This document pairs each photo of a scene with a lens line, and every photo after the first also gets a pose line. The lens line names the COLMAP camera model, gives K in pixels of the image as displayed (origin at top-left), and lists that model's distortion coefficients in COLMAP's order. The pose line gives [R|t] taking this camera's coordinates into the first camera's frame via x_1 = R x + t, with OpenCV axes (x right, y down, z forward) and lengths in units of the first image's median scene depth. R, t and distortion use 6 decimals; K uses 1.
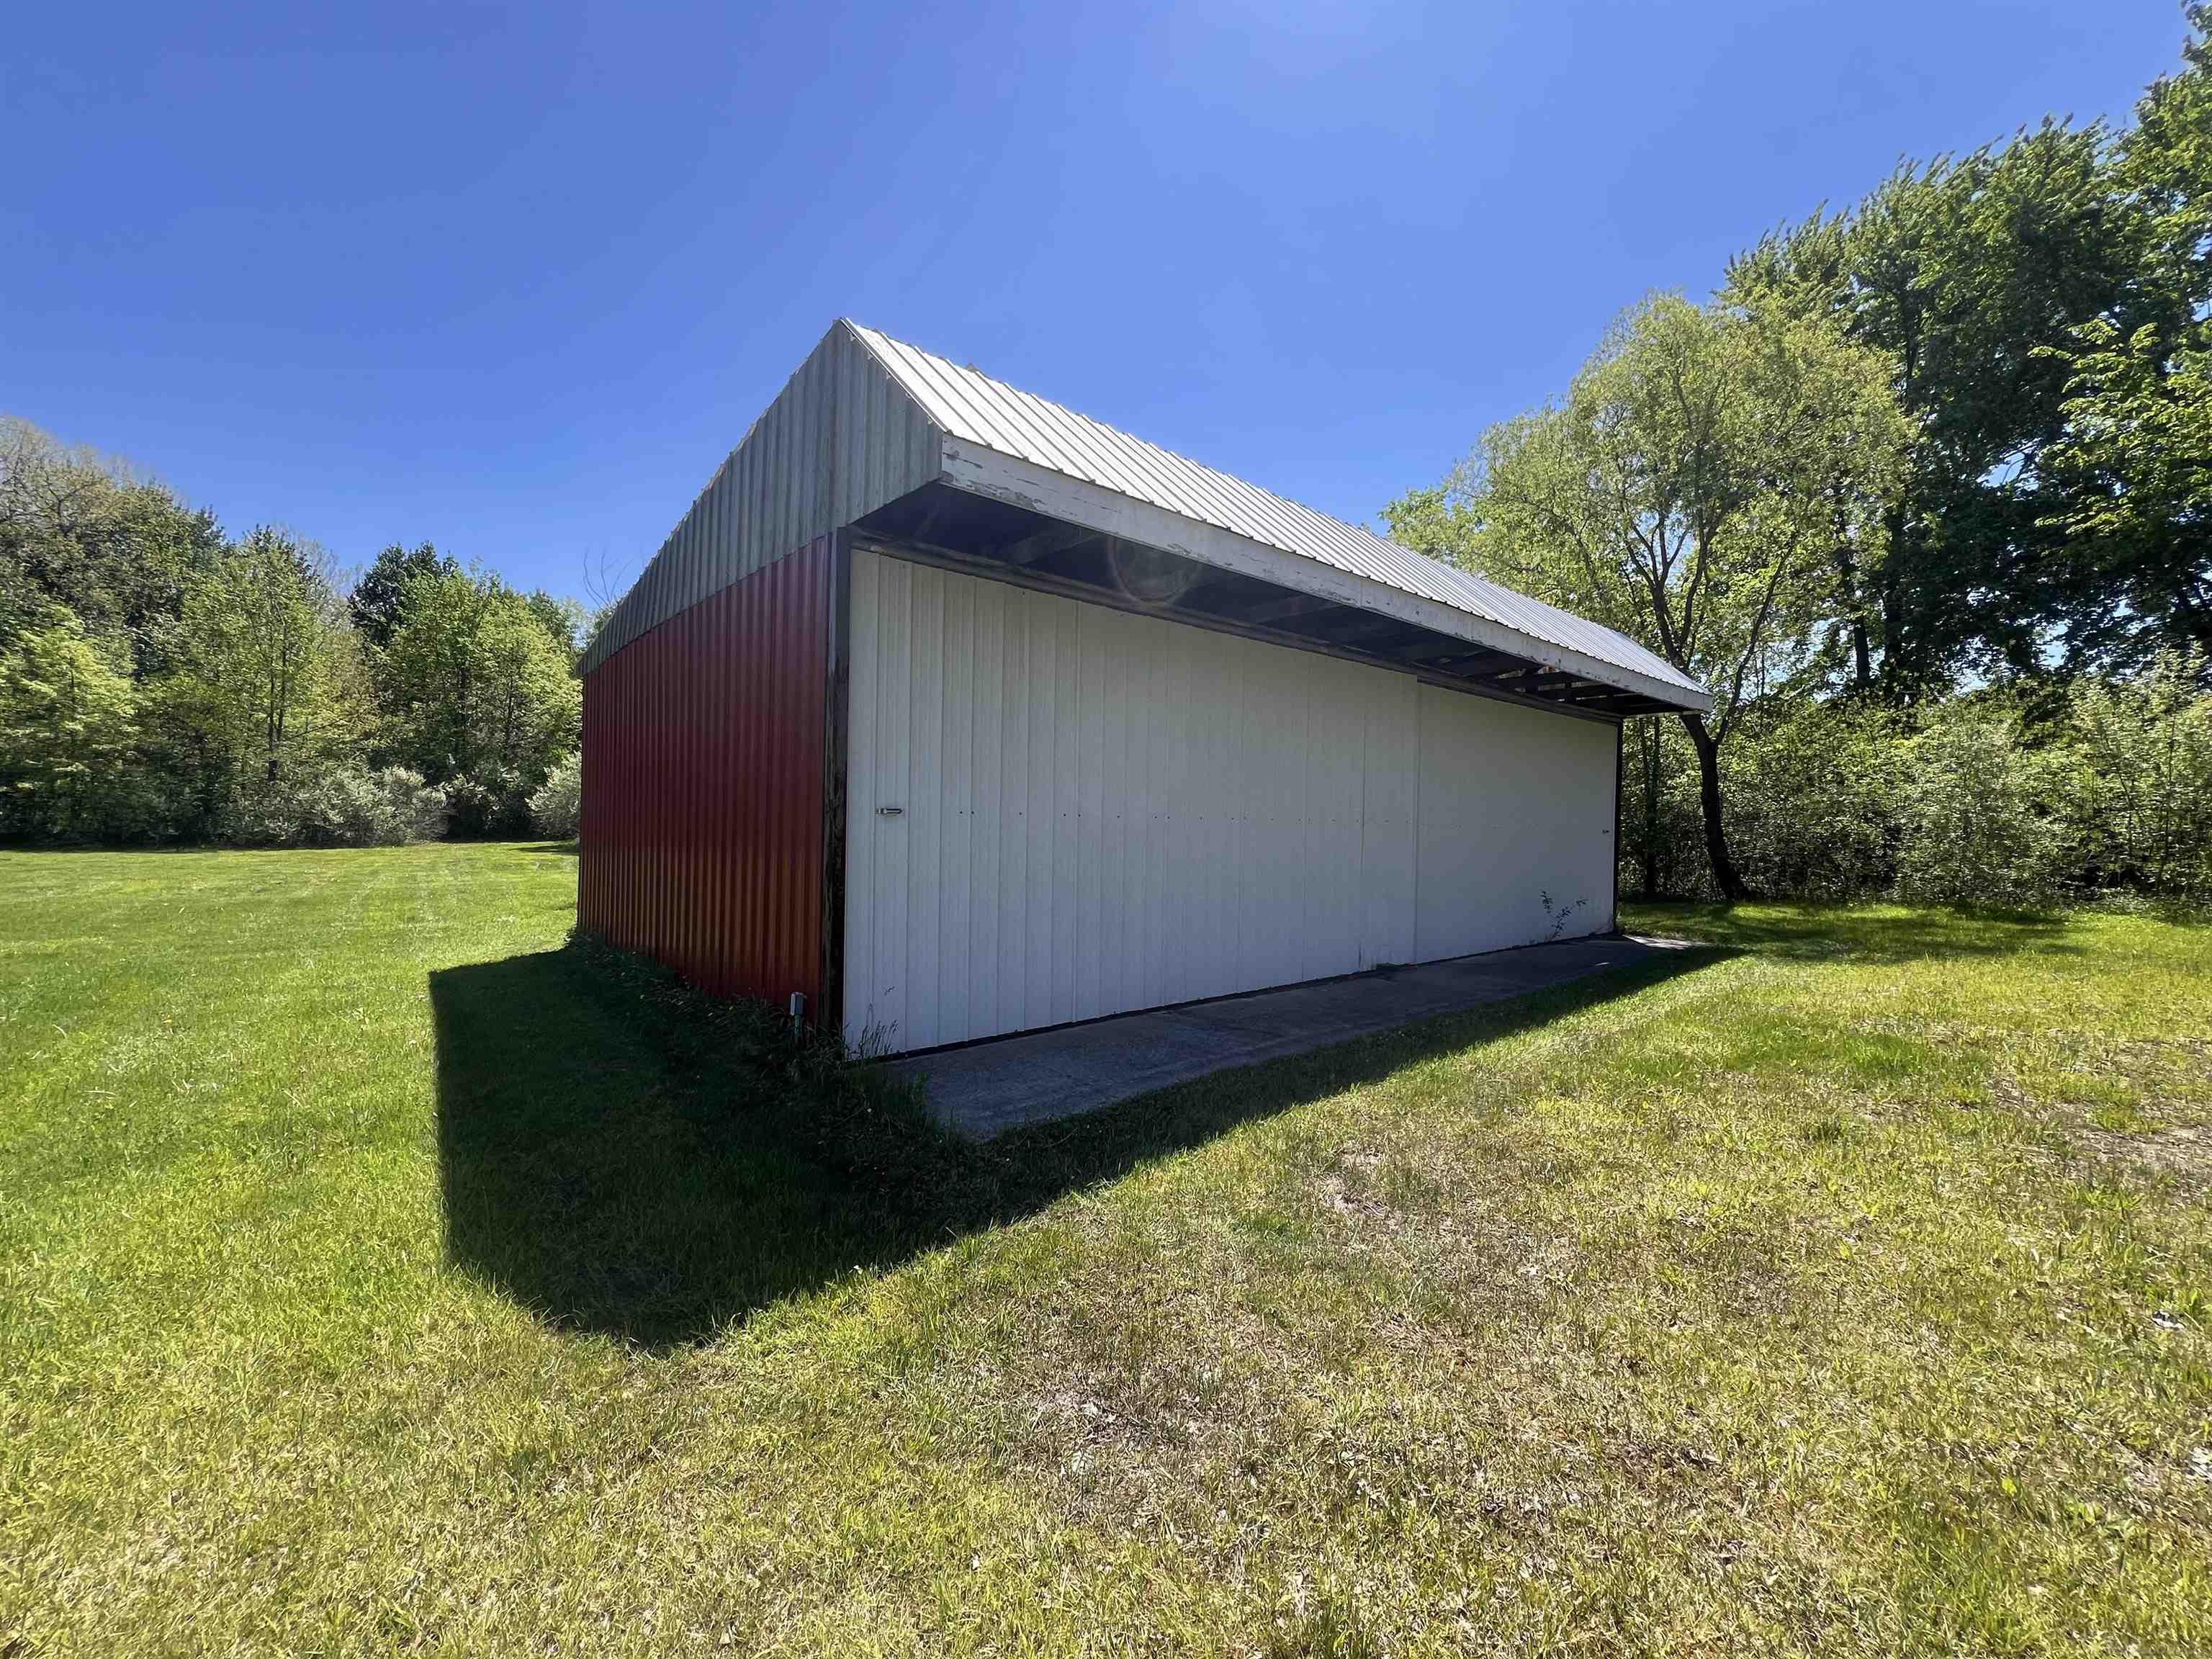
lens RADIAL K [[890.0, 0, 1114.6], [0, 890.0, 832.7], [0, 0, 1]] dist [-0.000472, -0.000411]
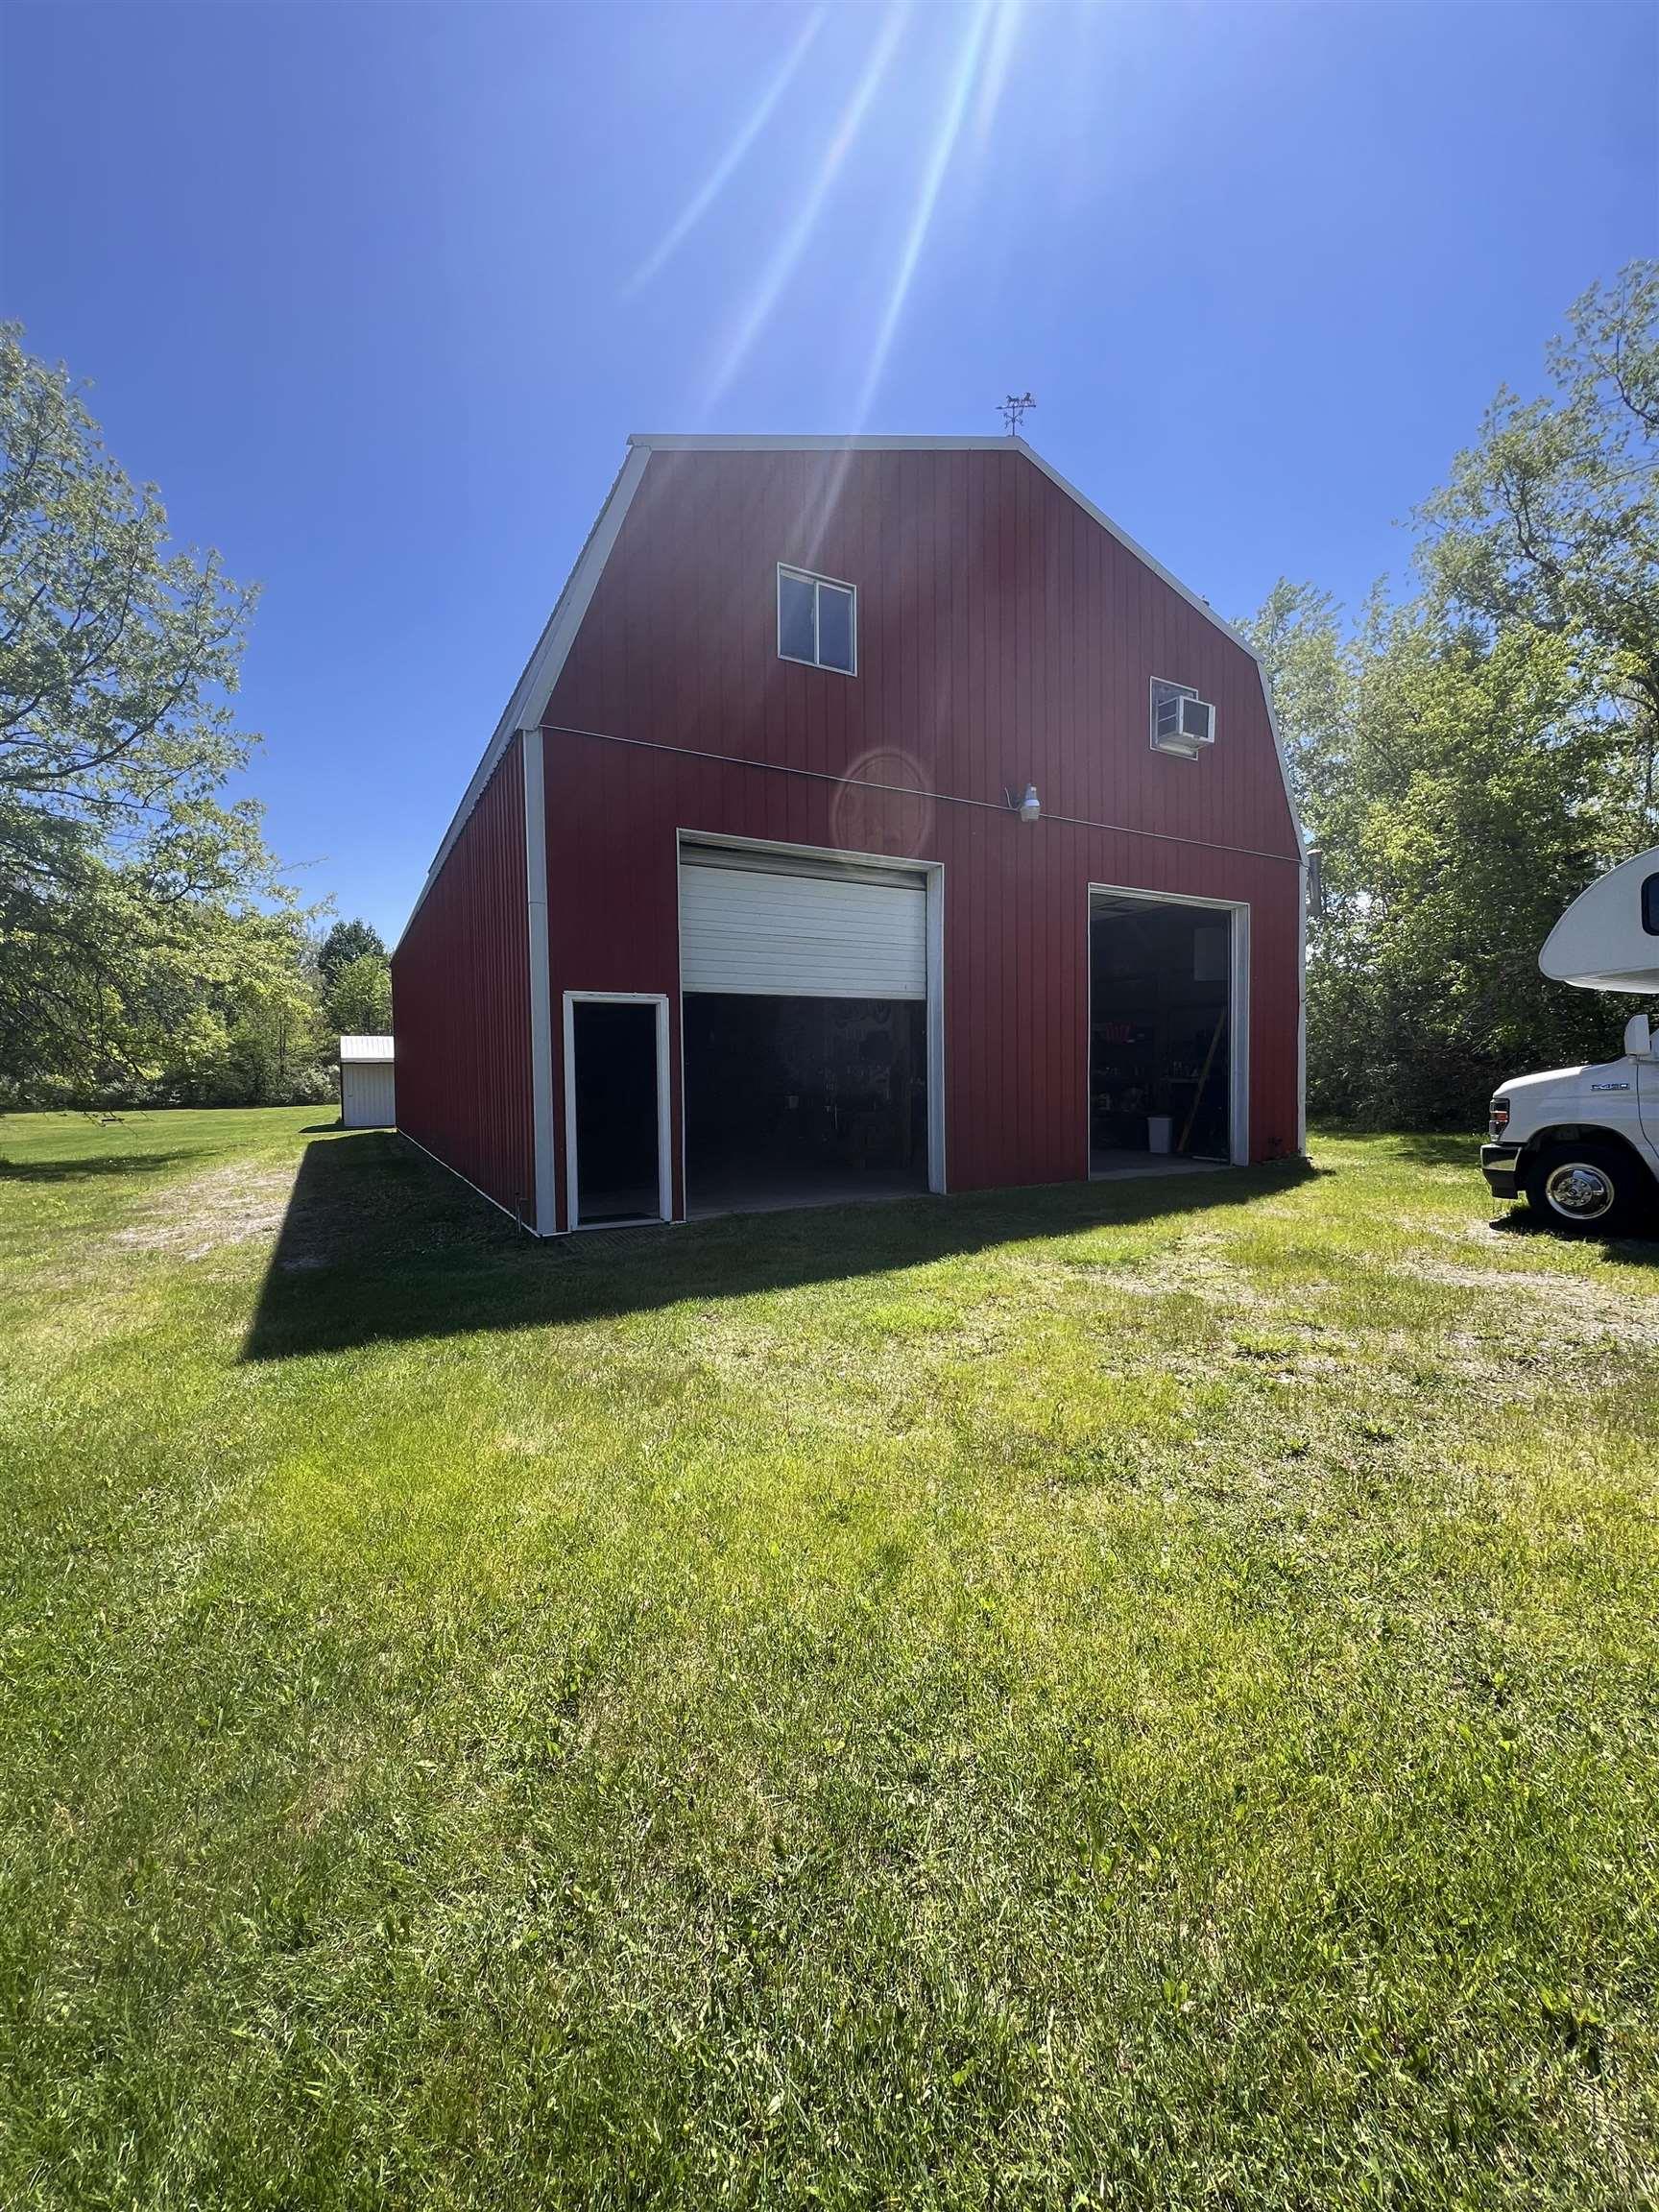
lens RADIAL K [[890.0, 0, 834.3], [0, 890.0, 1109.5], [0, 0, 1]] dist [-0.000472, -0.000411]
pose [[0.977042, -0.012794, -0.212661, 0.793053], [0.019145, 0.999429, 0.027831, -0.008330], [0.212183, -0.031263, 0.976730, -0.798955]]
